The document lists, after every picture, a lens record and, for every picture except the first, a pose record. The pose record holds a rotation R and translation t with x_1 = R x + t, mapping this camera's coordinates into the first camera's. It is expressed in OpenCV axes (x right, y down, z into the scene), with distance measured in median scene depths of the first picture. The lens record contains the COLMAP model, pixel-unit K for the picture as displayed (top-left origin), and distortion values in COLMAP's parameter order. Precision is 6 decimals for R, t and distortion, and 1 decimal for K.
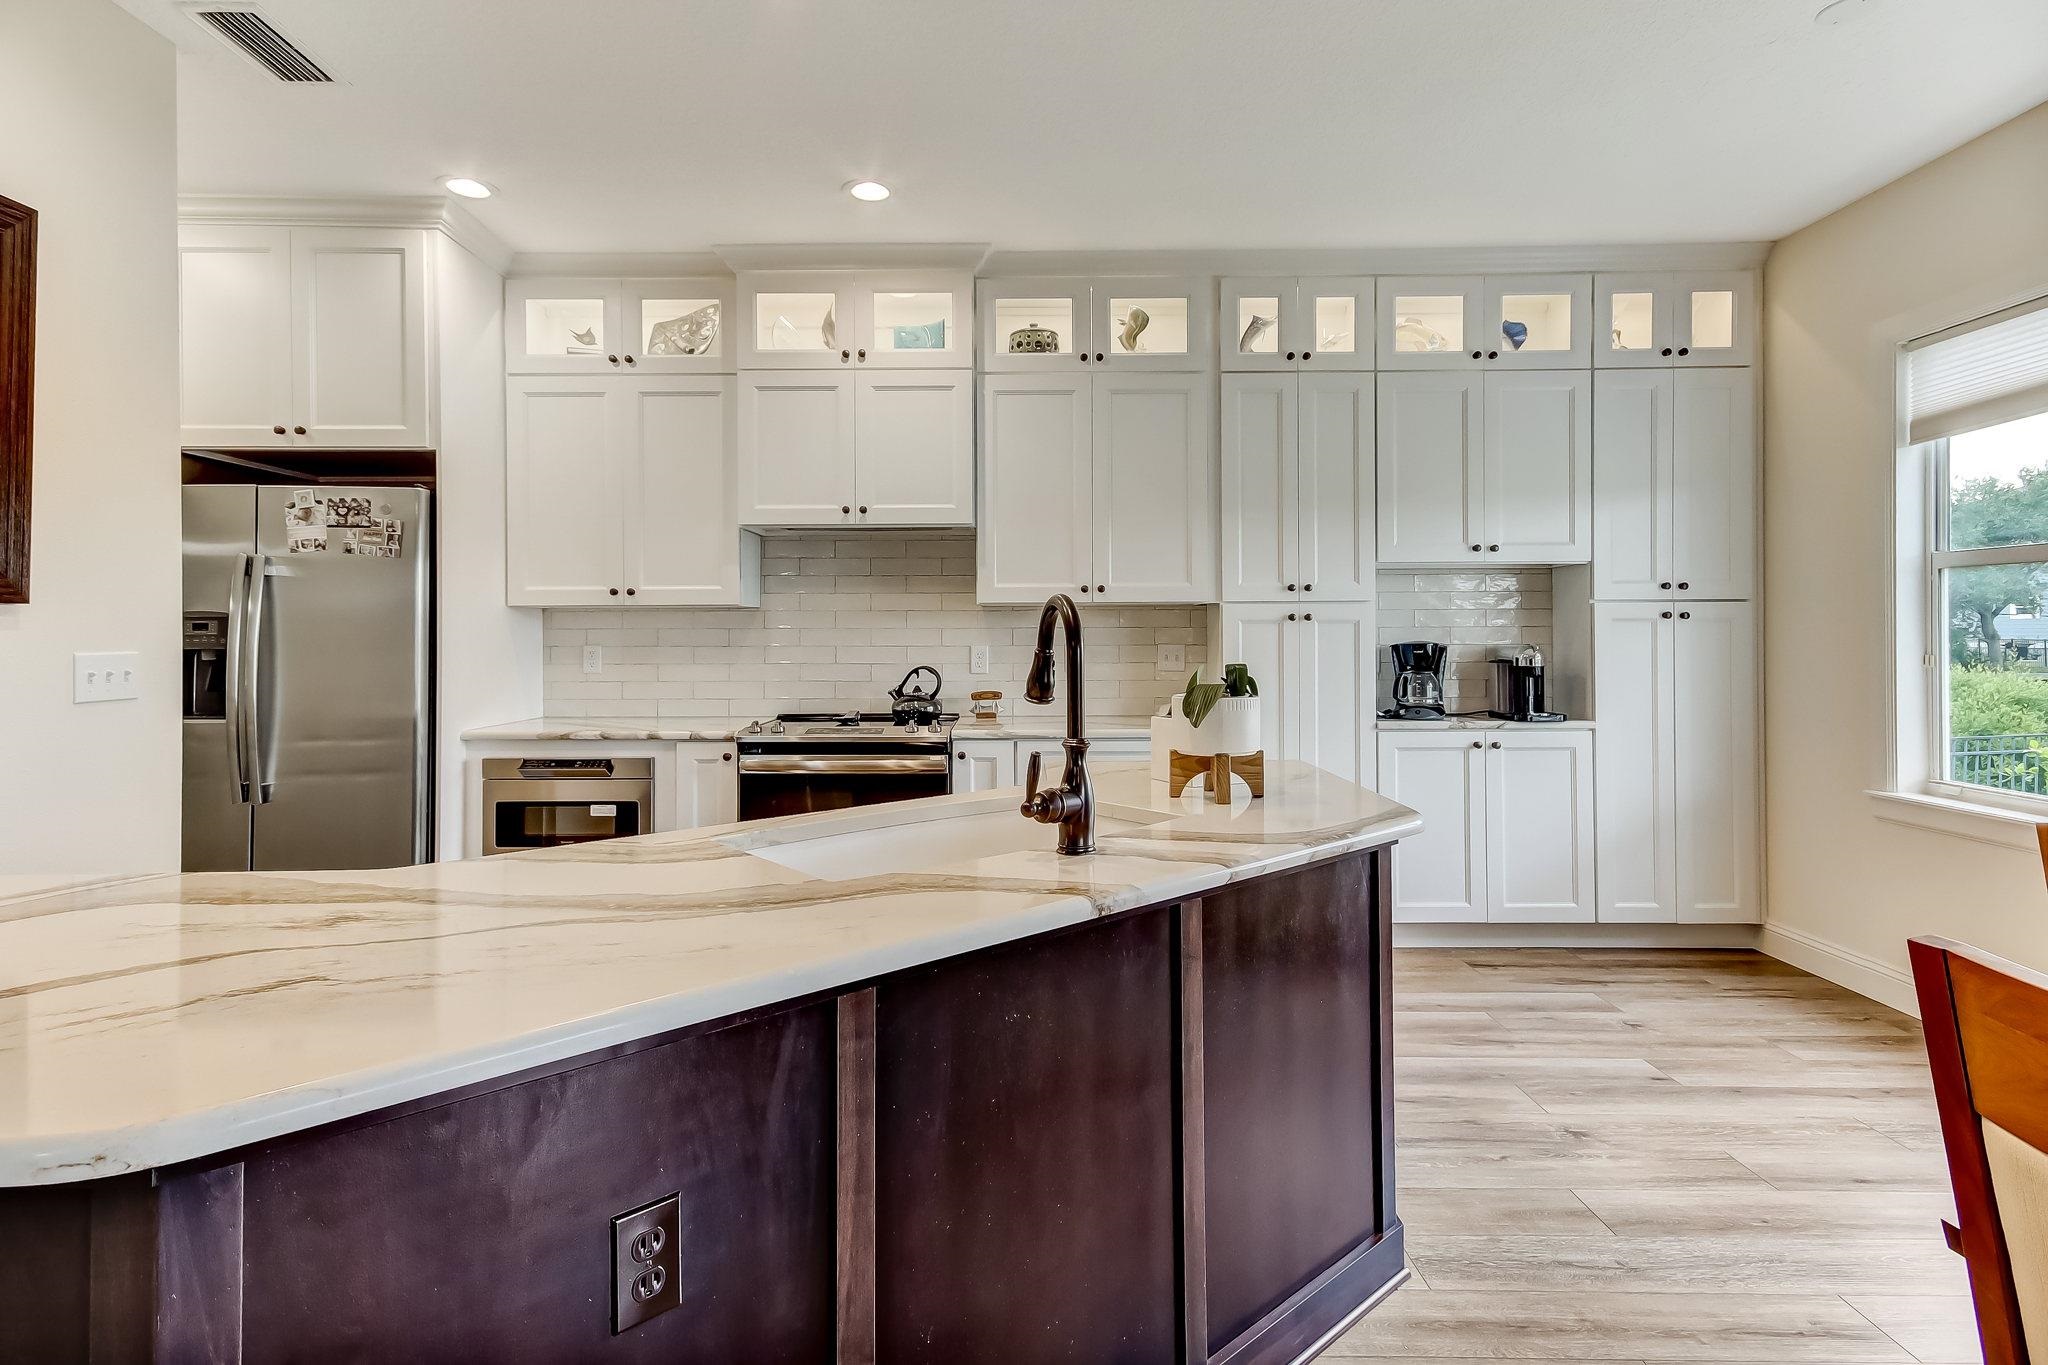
lens RADIAL K [[1129.4, 0, 1021.7], [0, 1129.4, 628.1], [0, 0, 1]] dist [0.023327, 0.000166]
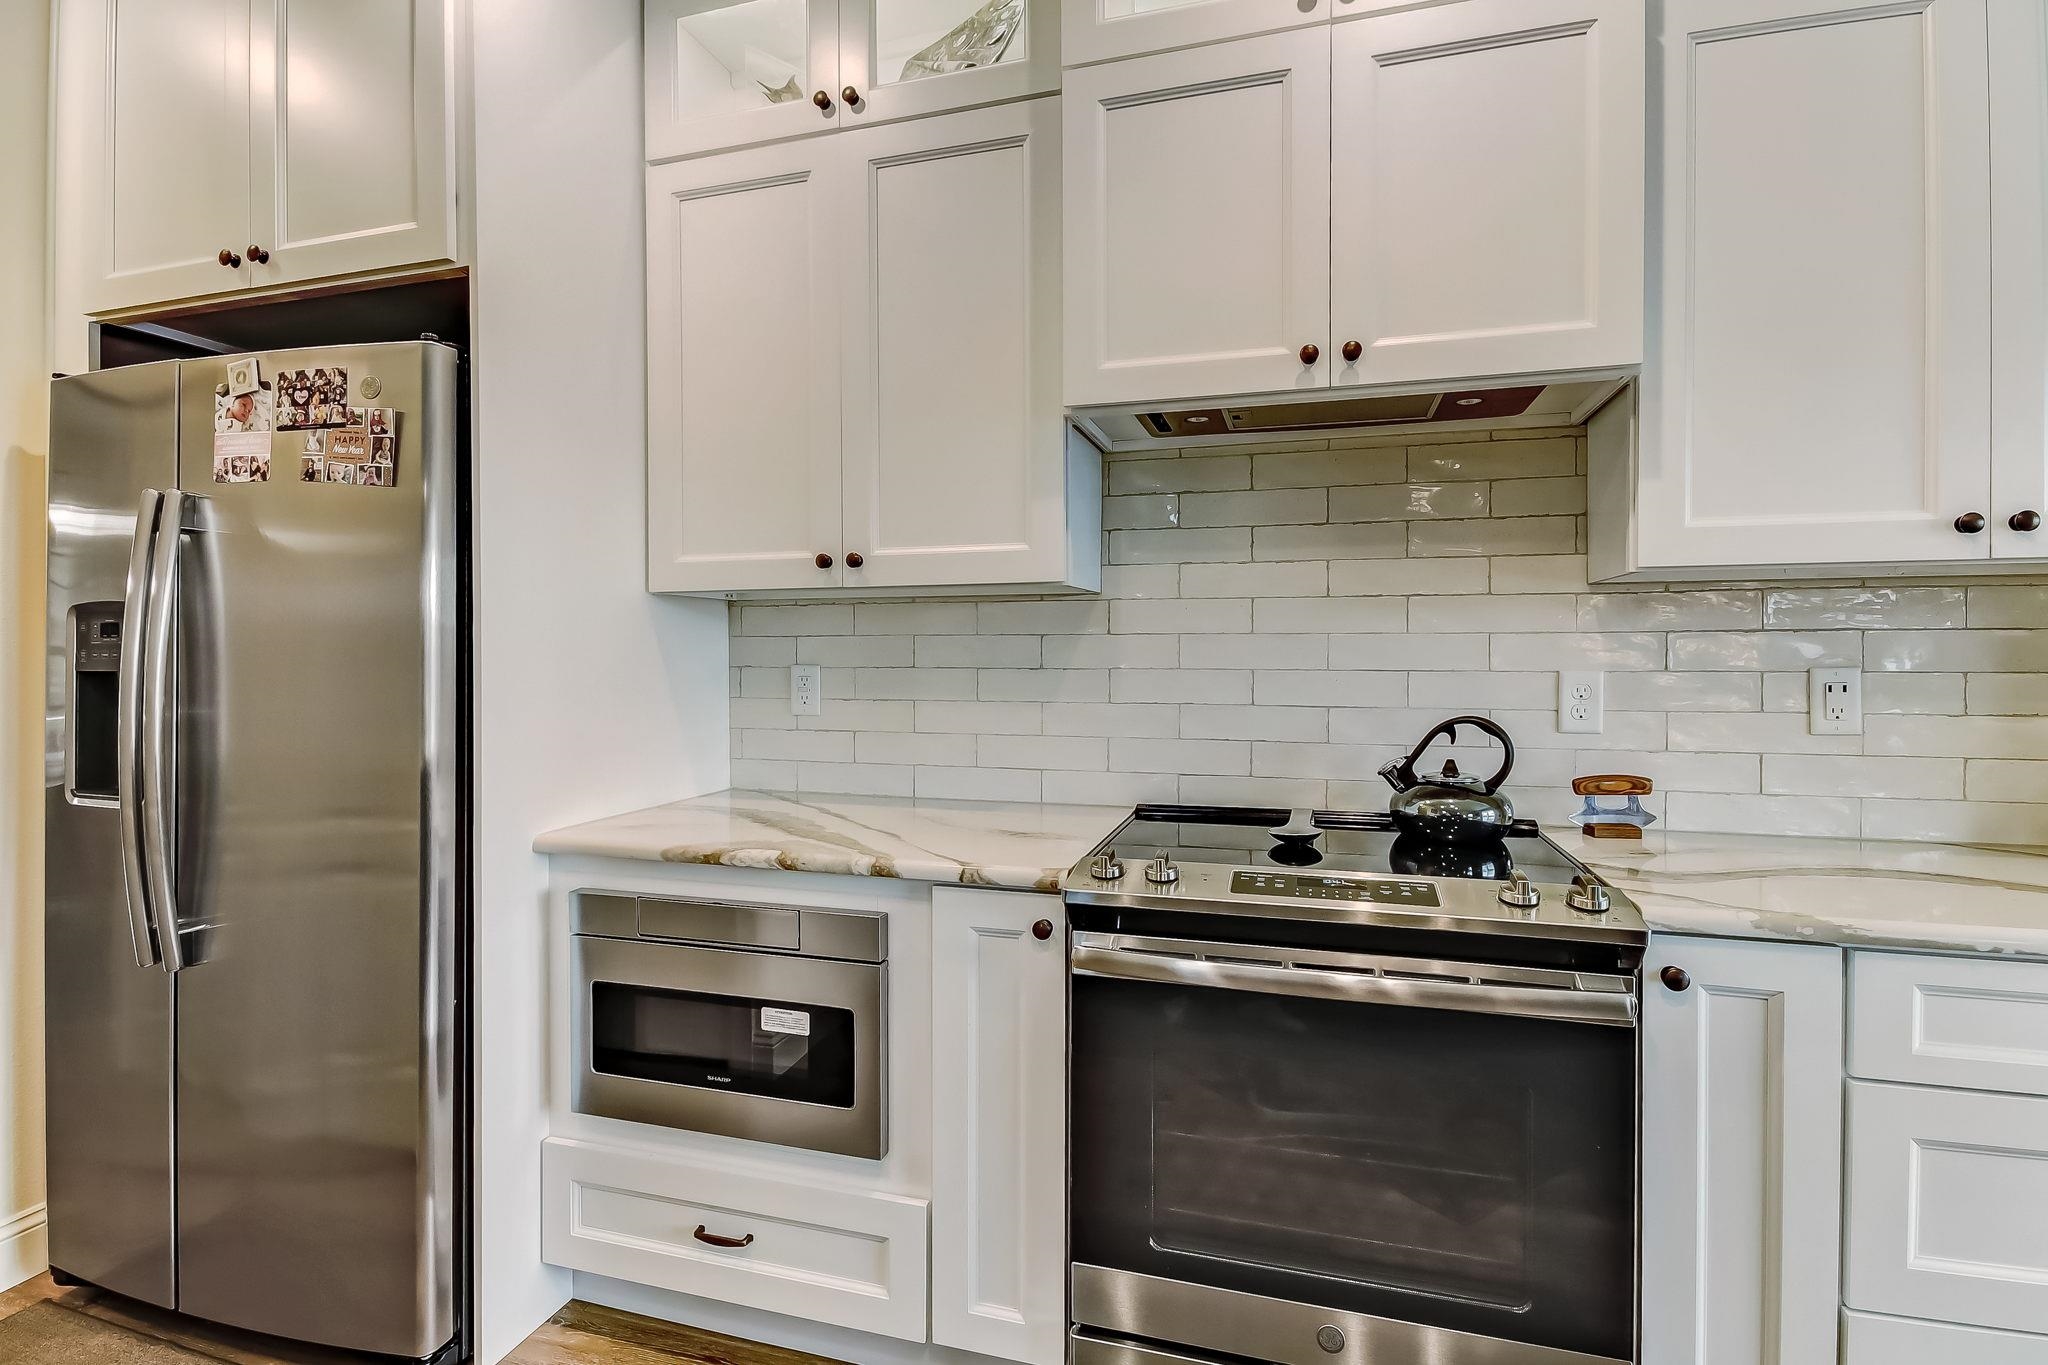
lens RADIAL K [[881.0, 0, 1023.5], [0, 881.0, 650.3], [0, 0, 1]] dist [-0.000019, -0.000005]
pose [[0.966727, 0.002278, -0.255801, -0.181276], [-0.000821, 0.999983, 0.005805, 0.006029], [0.255810, -0.005402, 0.966712, 0.673659]]
